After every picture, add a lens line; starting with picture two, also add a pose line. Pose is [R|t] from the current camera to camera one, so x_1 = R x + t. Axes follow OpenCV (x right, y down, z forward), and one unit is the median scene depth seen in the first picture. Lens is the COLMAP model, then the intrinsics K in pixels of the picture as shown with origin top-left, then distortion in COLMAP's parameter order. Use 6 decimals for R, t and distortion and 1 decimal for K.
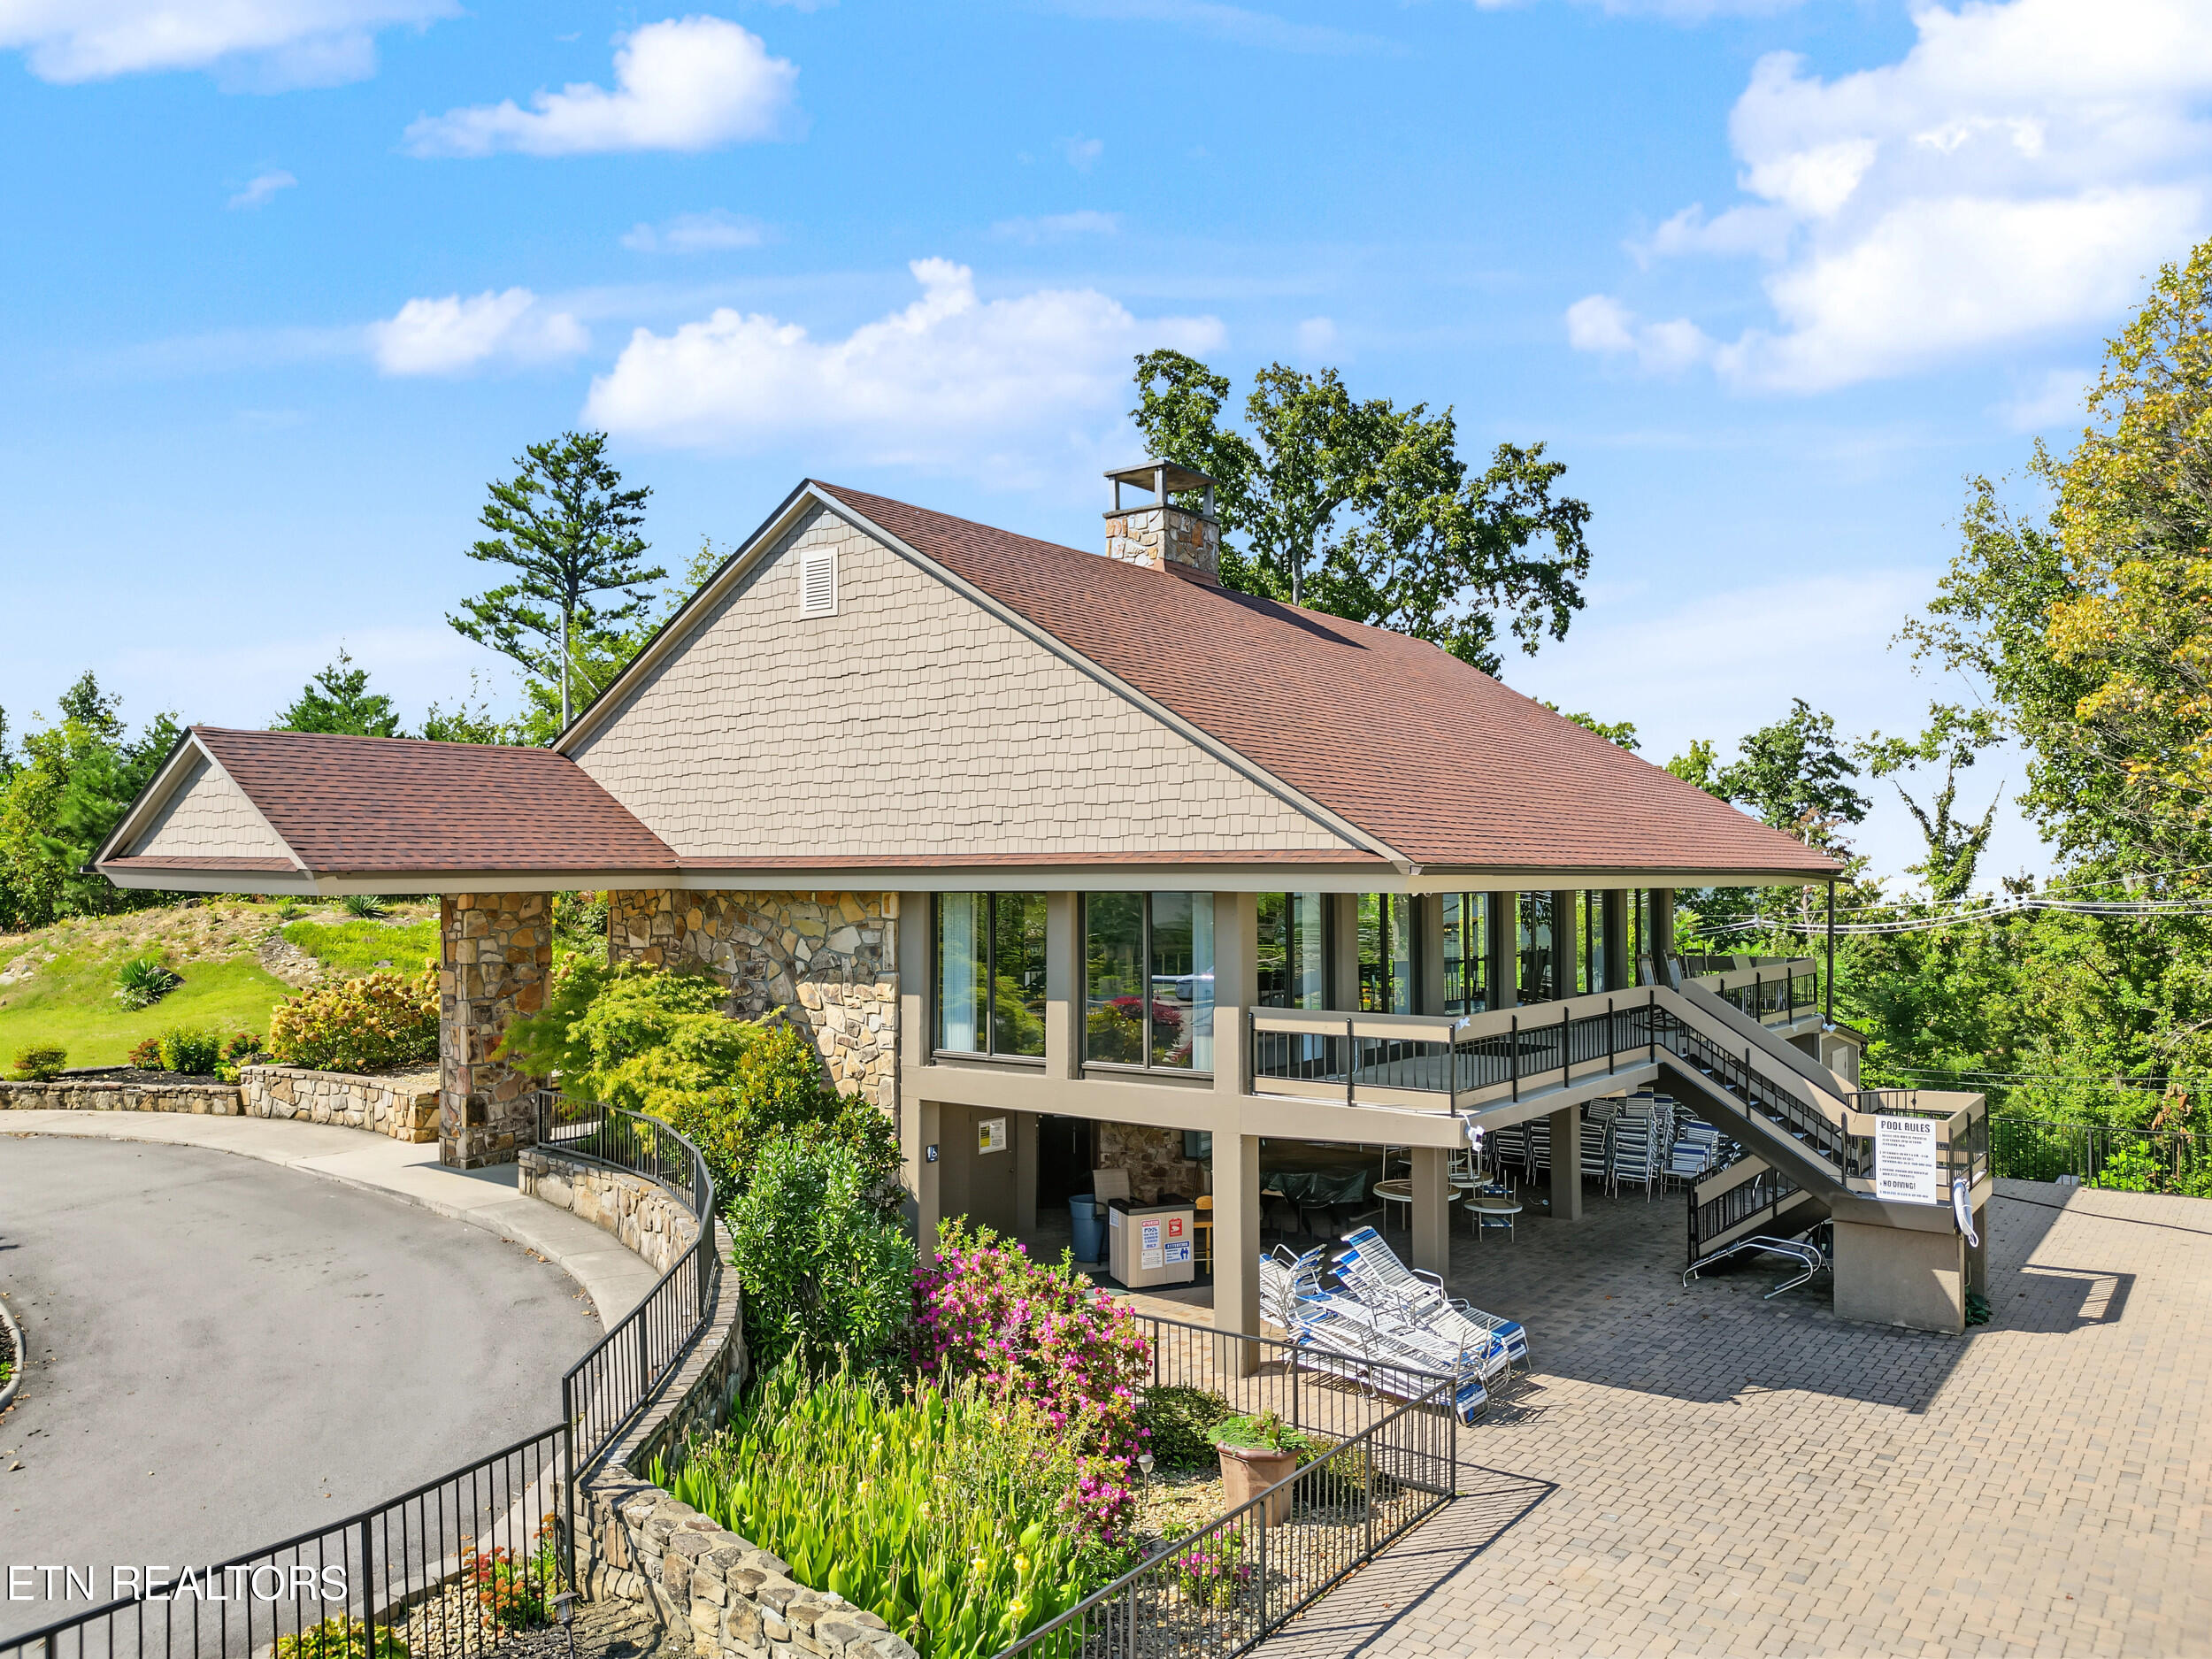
lens RADIAL K [[1668.0, 0, 1090.0], [0, 1668.0, 791.9], [0, 0, 1]] dist [0.003726, -0.026281]
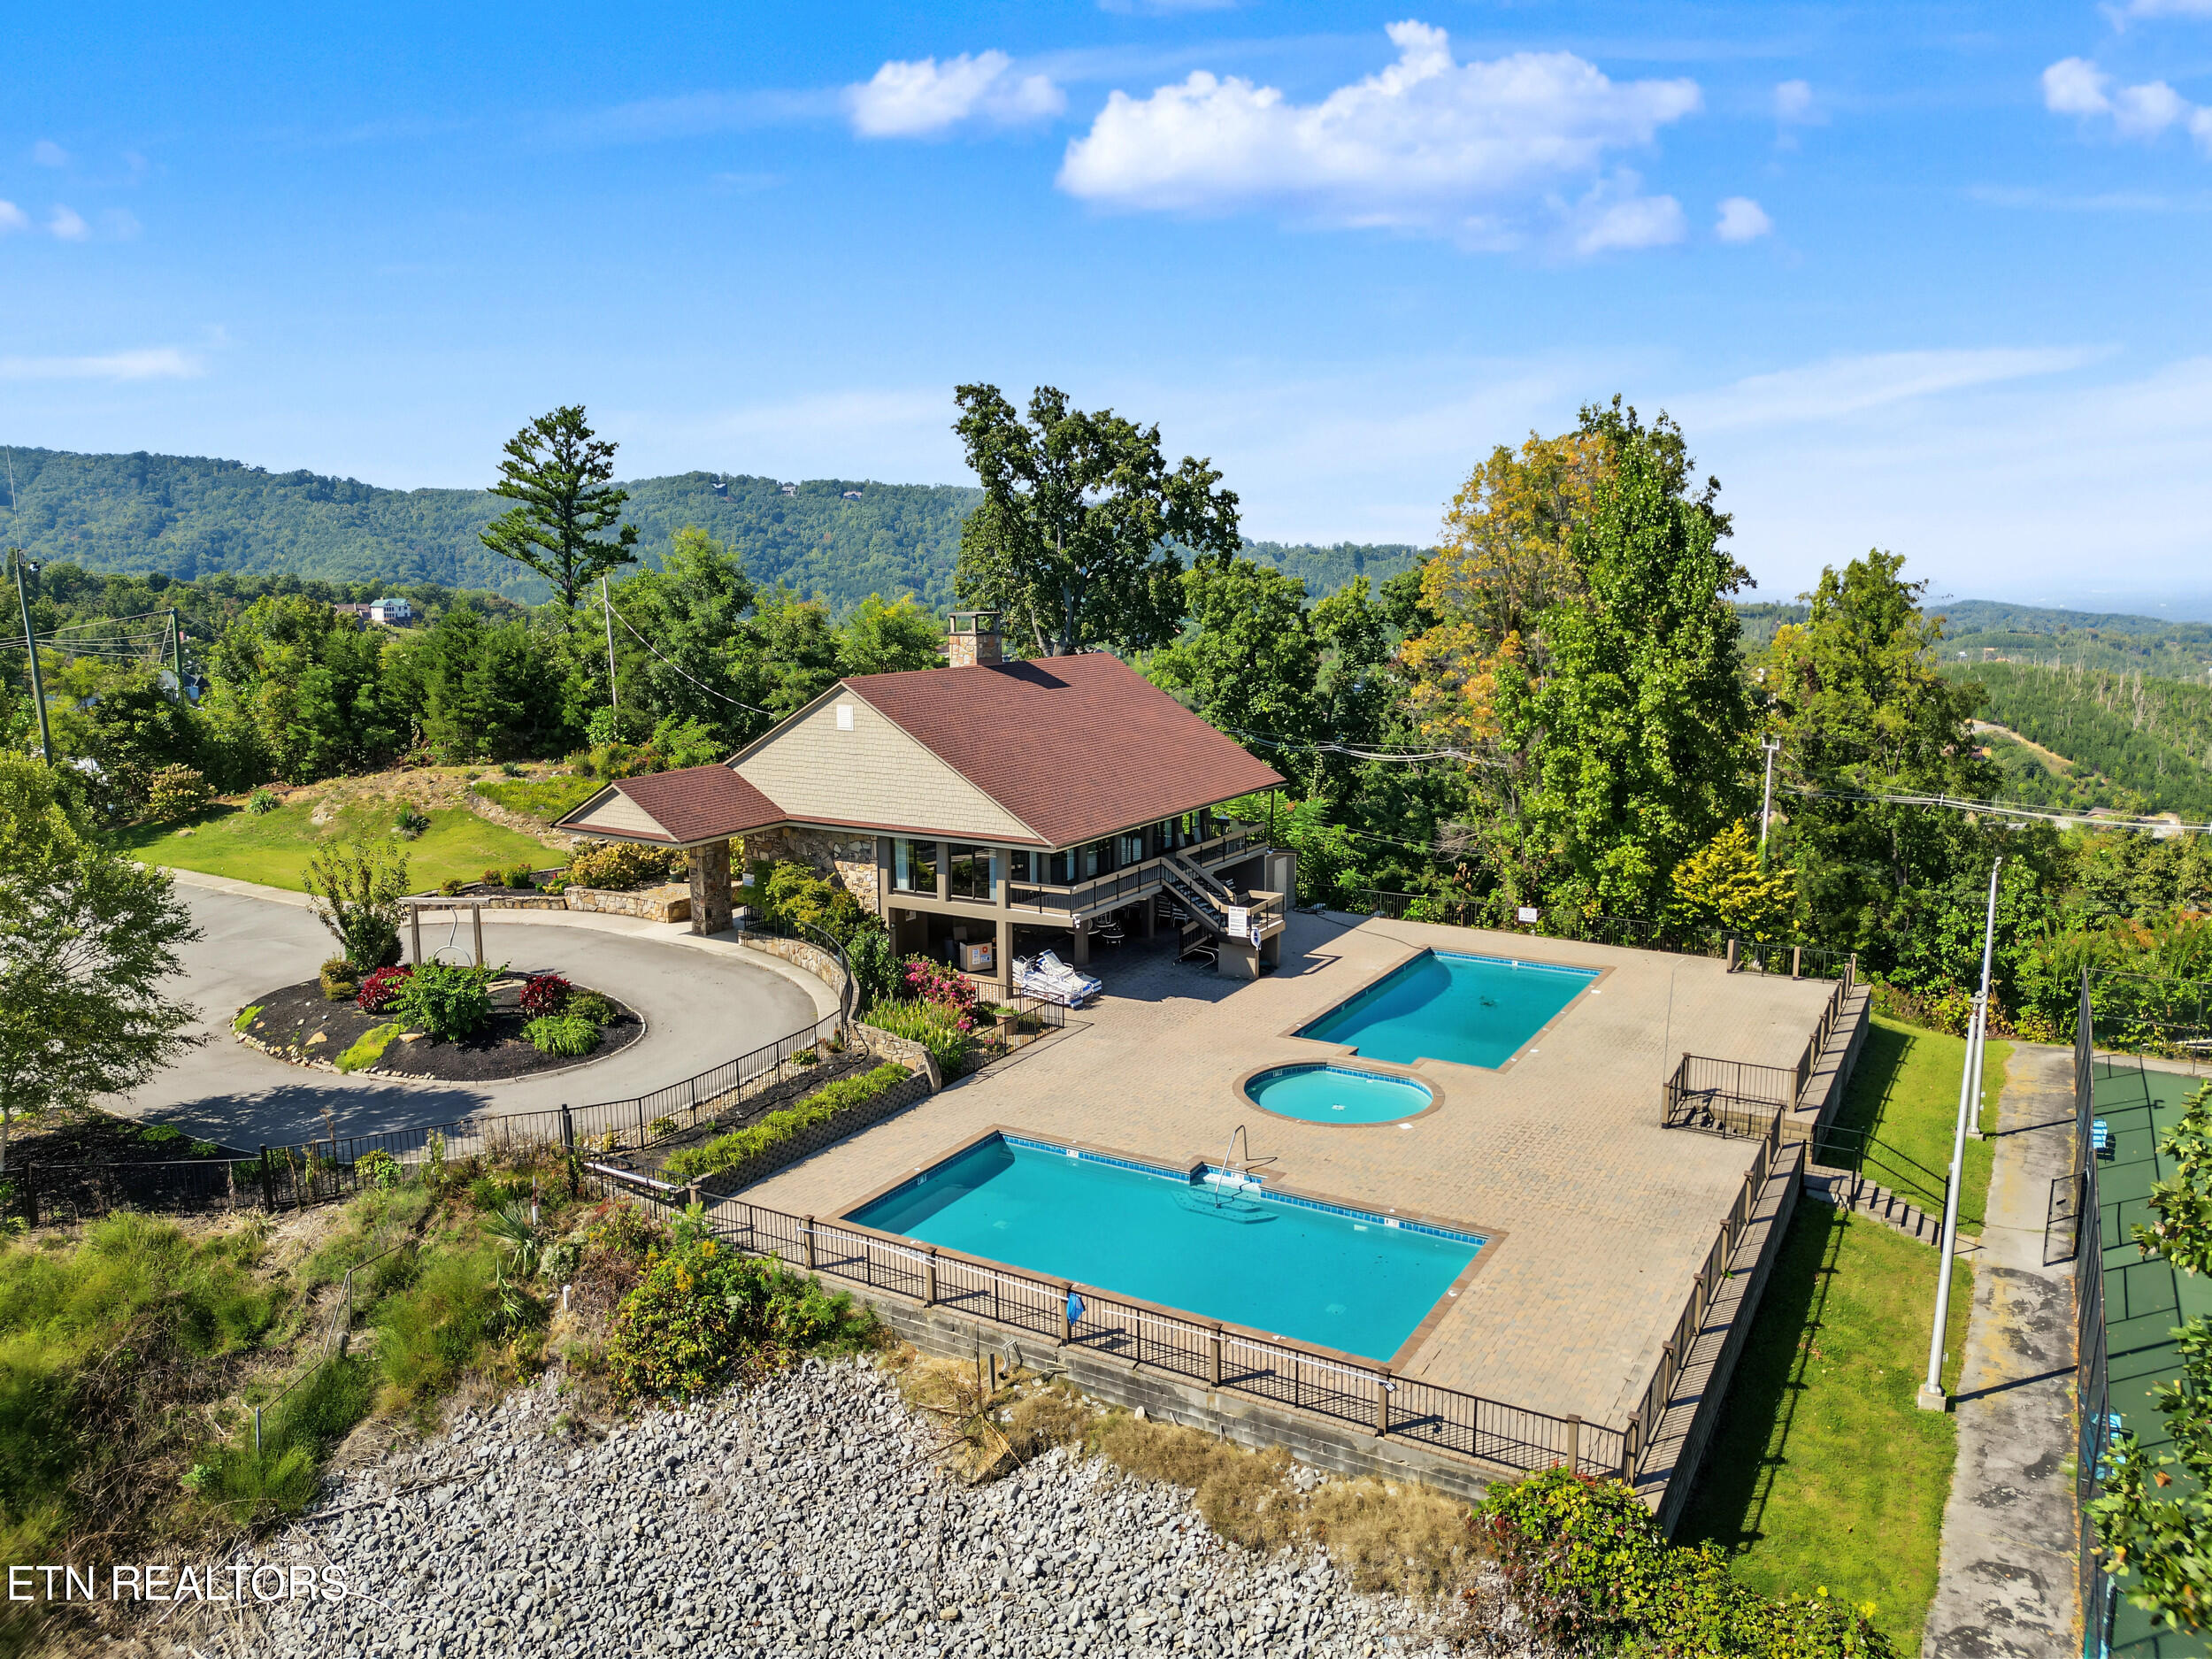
lens RADIAL K [[1452.0, 0, 1100.2], [0, 1452.0, 823.9], [0, 0, 1]] dist [0.003216, -0.000508]
pose [[0.991793, -0.018777, 0.126467, -0.063564], [-0.006014, 0.981210, 0.192847, -0.446621], [-0.127711, -0.192025, 0.973045, -1.445356]]
